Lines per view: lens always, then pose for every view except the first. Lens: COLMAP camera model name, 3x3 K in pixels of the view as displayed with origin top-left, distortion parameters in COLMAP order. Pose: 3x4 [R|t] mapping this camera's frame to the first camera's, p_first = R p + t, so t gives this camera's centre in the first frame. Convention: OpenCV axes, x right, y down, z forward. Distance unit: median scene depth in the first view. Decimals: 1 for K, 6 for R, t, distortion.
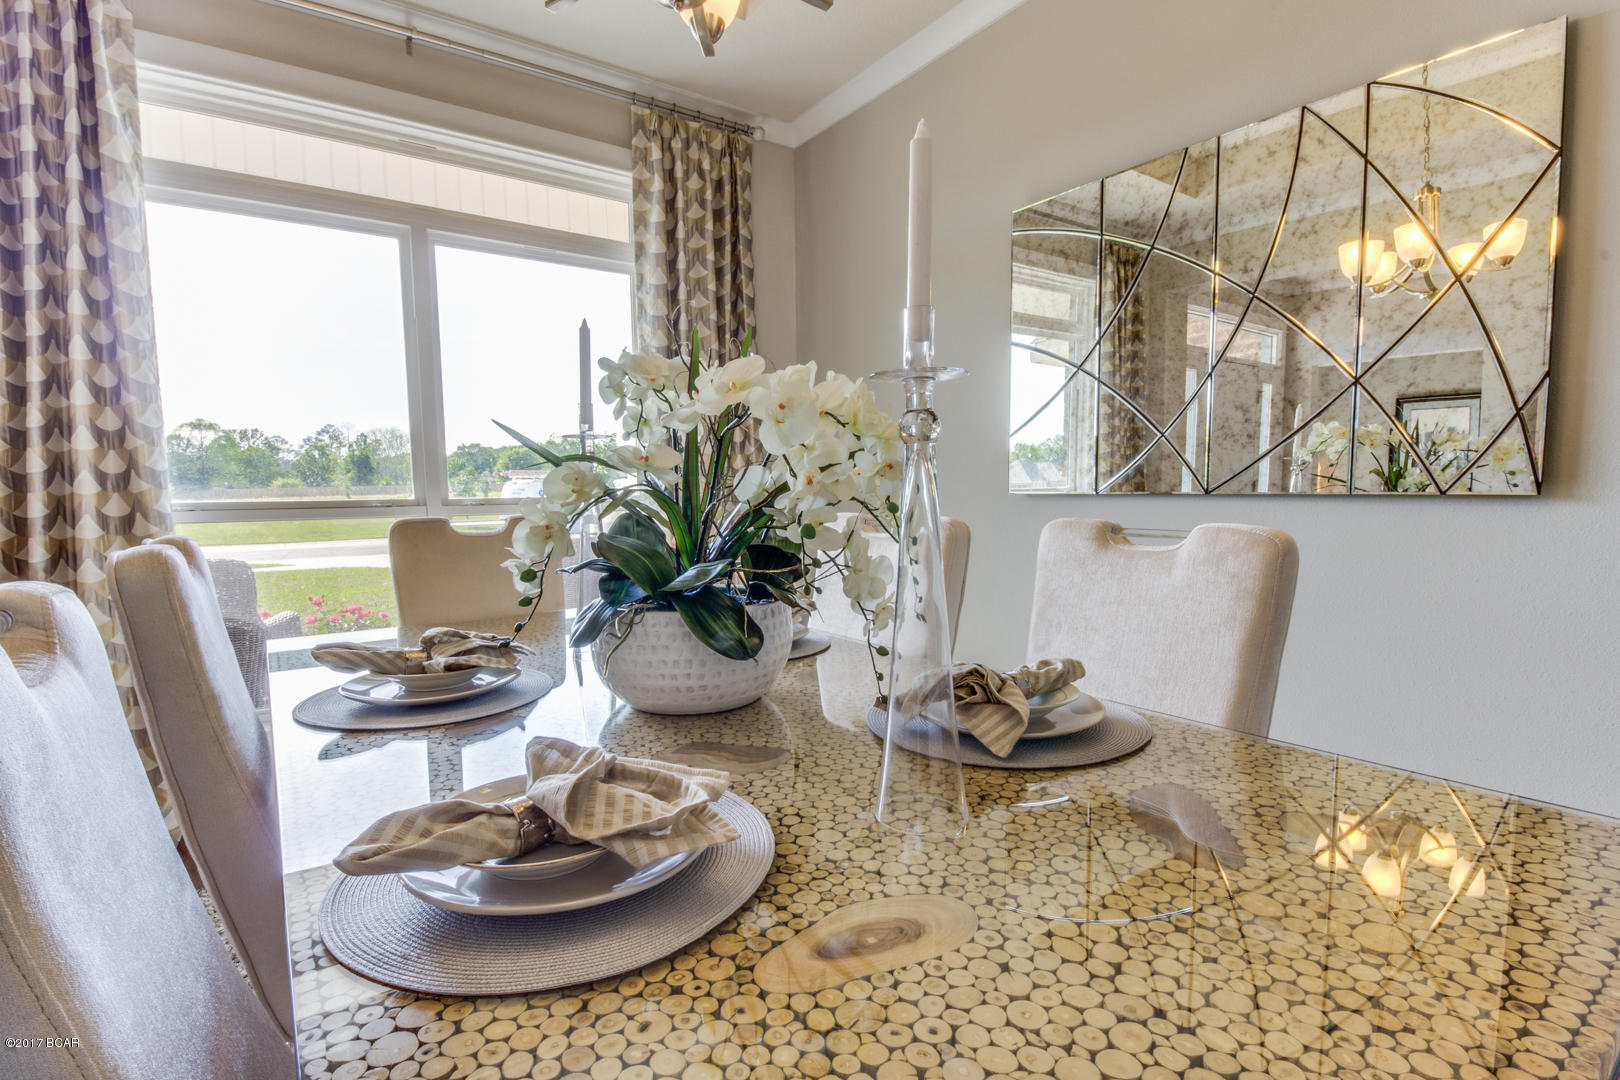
lens RADIAL K [[768.2, 0, 808.2], [0, 768.2, 561.2], [0, 0, 1]] dist [-0.000422, -0.013903]
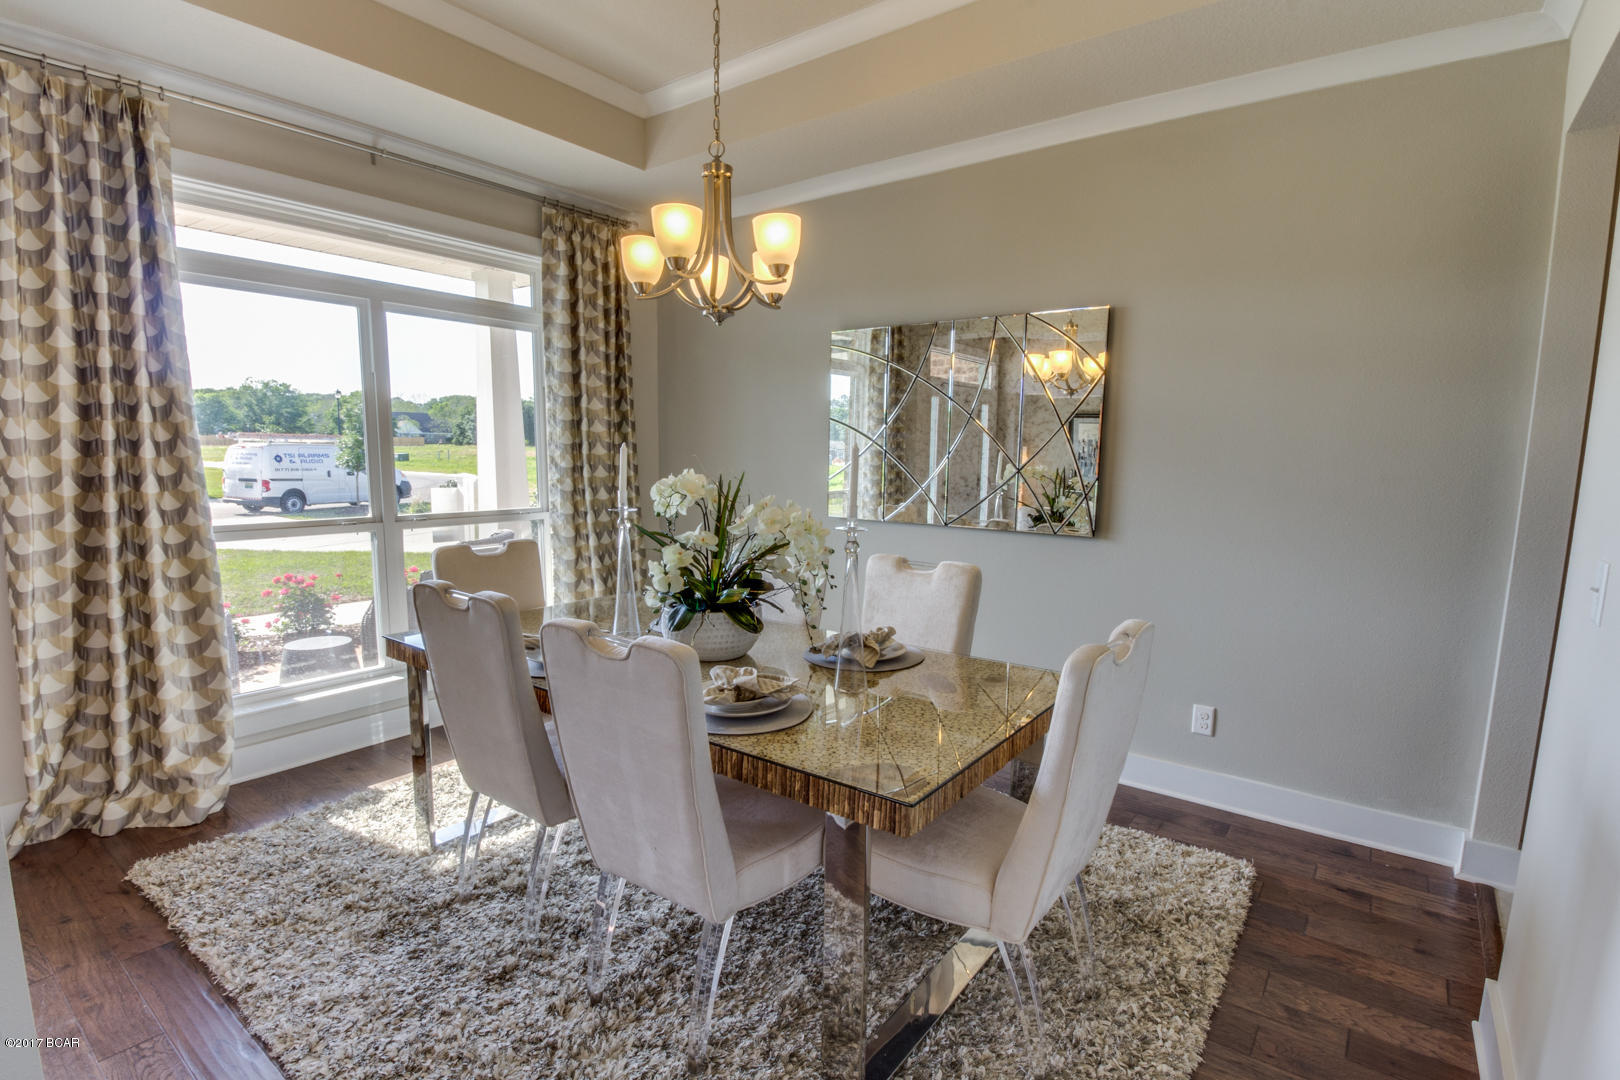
lens RADIAL K [[768.2, 0, 808.2], [0, 768.2, 561.2], [0, 0, 1]] dist [-0.000422, -0.013903]
pose [[0.955210, -0.017245, 0.295426, -0.277277], [0.004066, 0.998971, 0.045166, -0.084108], [-0.295901, -0.041942, 0.954297, -0.538906]]
